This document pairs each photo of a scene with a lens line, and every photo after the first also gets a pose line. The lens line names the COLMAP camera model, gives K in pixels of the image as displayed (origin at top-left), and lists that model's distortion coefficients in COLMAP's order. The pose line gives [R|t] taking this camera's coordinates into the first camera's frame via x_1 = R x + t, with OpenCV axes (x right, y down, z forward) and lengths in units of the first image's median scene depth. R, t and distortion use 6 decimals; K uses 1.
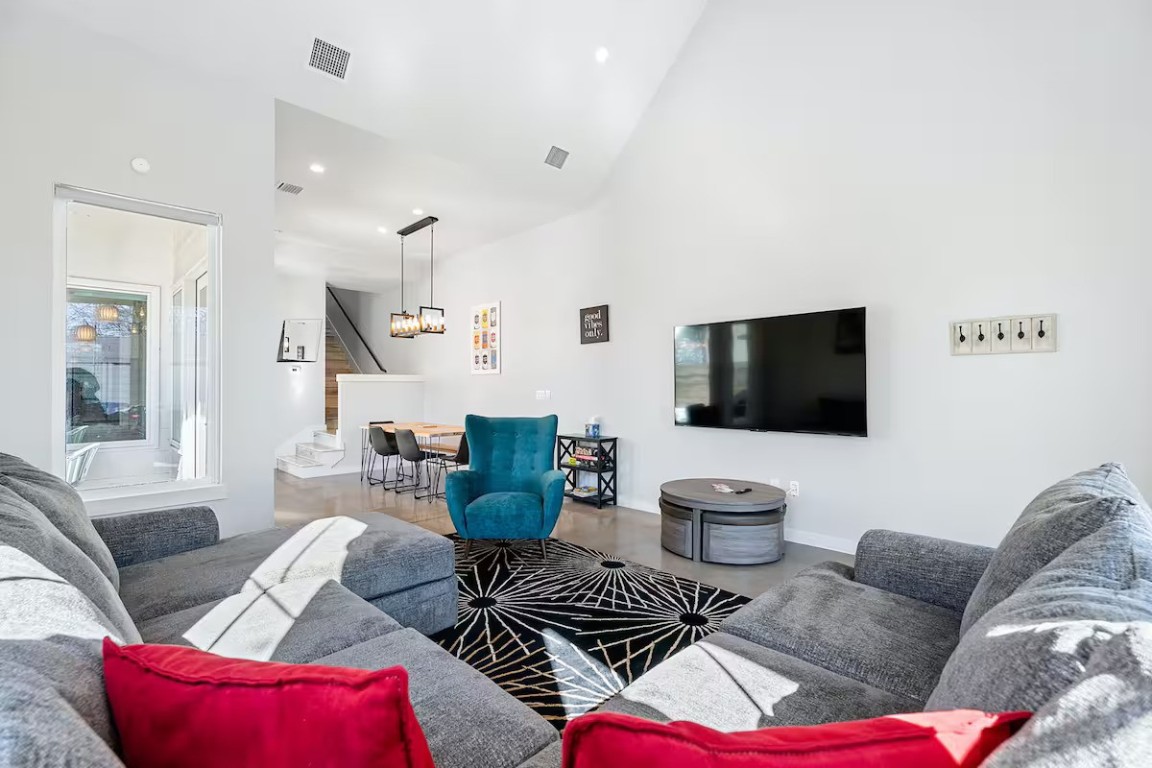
lens RADIAL K [[510.7, 0, 574.0], [0, 510.7, 384.4], [0, 0, 1]] dist [0.002323, -0.000633]
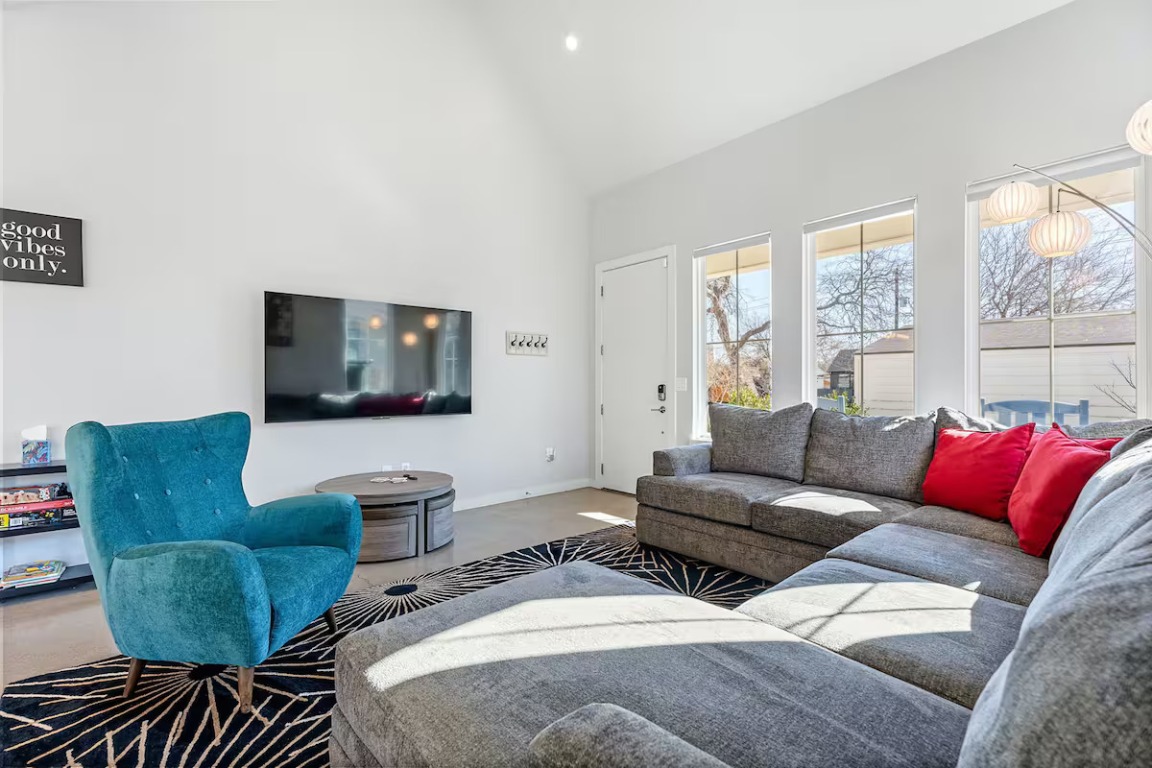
lens RADIAL K [[510.7, 0, 574.0], [0, 510.7, 384.4], [0, 0, 1]] dist [0.002323, -0.000633]
pose [[0.064550, 0.002674, 0.997911, -0.761984], [-0.004579, 0.999987, -0.002383, 0.034198], [-0.997904, -0.004416, 0.064561, 0.731994]]
